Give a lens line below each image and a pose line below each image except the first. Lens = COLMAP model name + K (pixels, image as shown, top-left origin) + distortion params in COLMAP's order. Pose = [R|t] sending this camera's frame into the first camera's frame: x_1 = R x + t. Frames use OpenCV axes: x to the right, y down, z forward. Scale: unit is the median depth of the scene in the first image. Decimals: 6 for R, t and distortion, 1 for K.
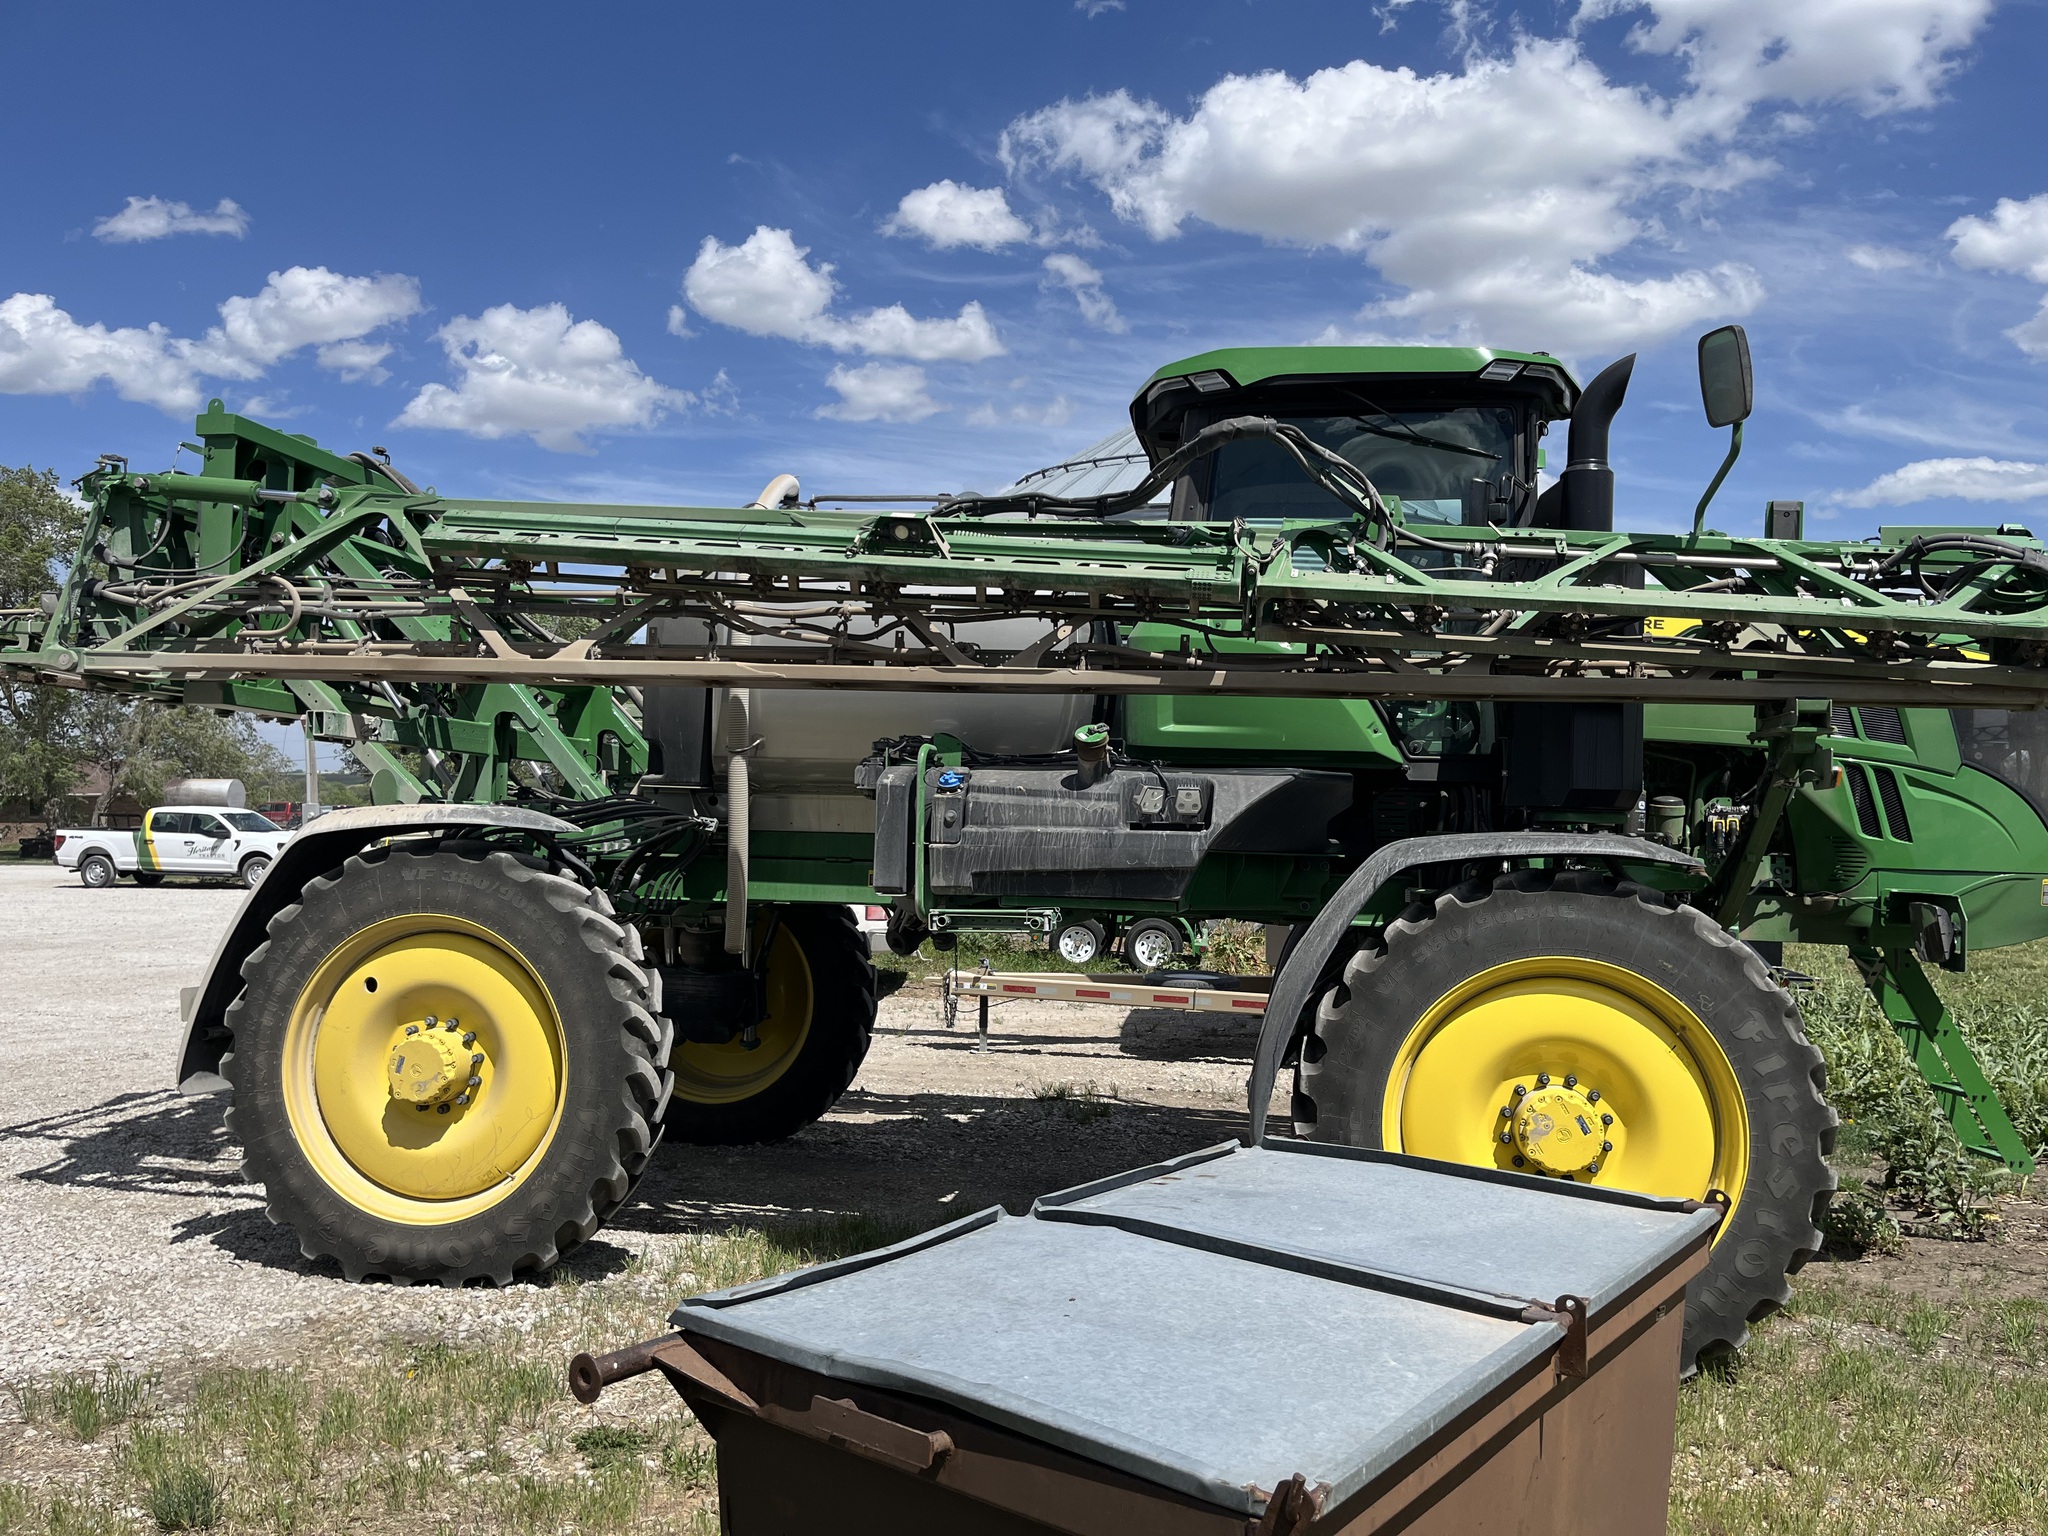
lens RADIAL K [[1530.1, 0, 1049.7], [0, 1530.1, 782.3], [0, 0, 1]] dist [0.084855, -0.125582]
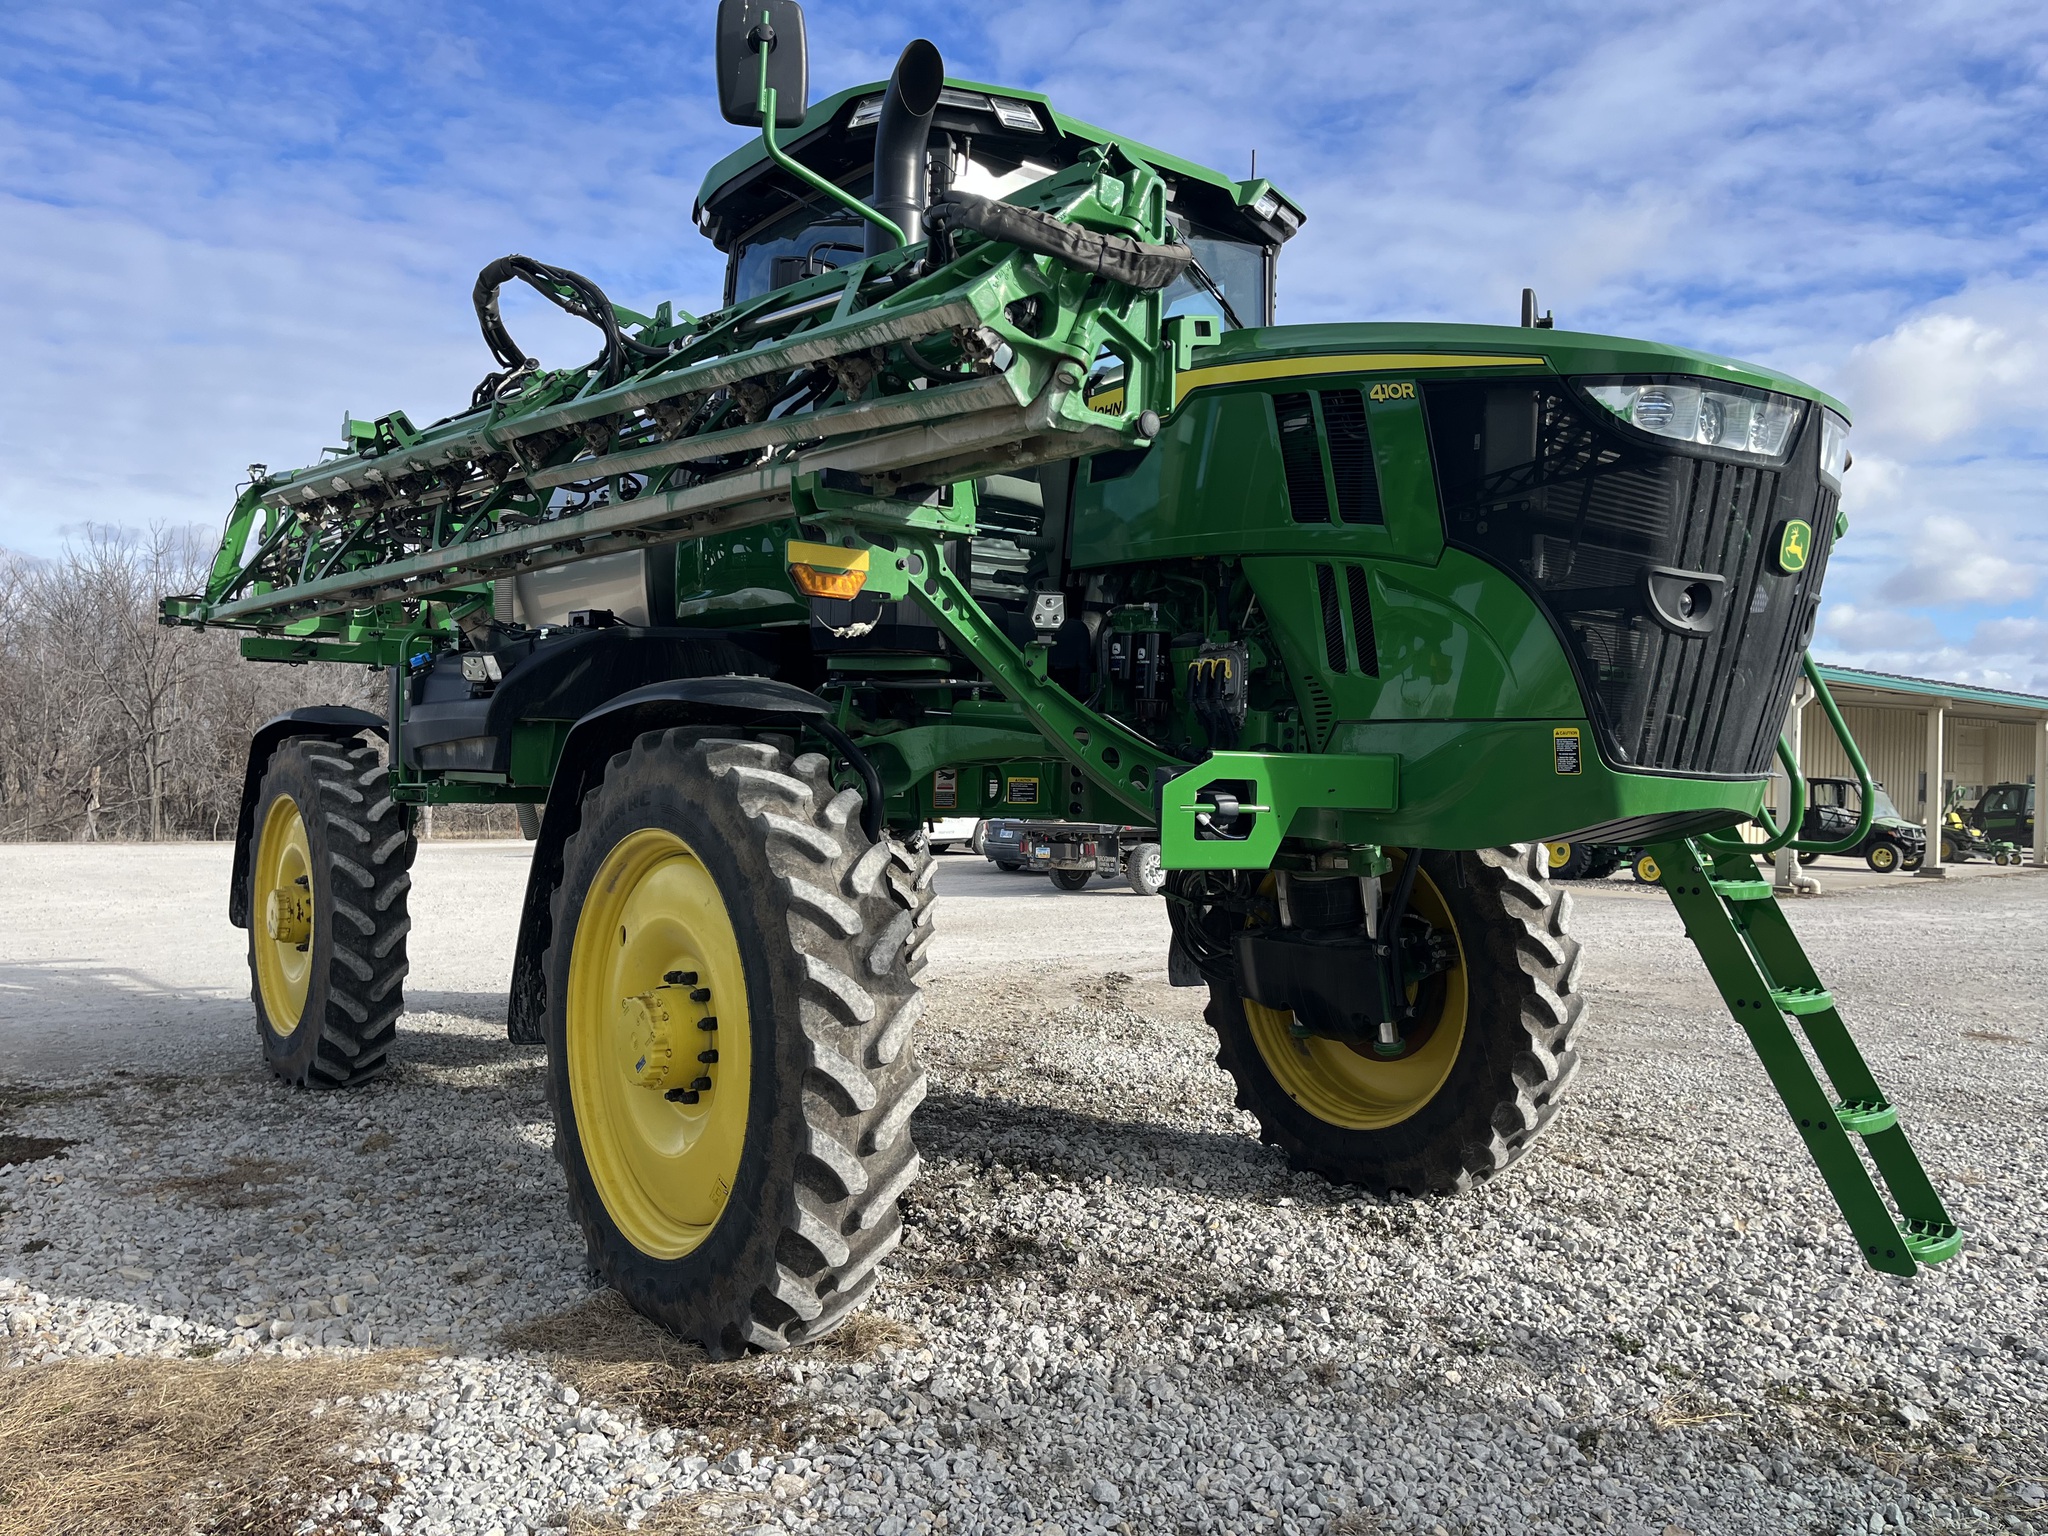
lens RADIAL K [[1530.1, 0, 1049.7], [0, 1530.1, 782.3], [0, 0, 1]] dist [0.084855, -0.125582]
pose [[0.754489, -0.007679, -0.656268, 0.960864], [0.026009, 0.999496, 0.018208, 0.073538], [0.655798, -0.030807, 0.754308, 0.488998]]
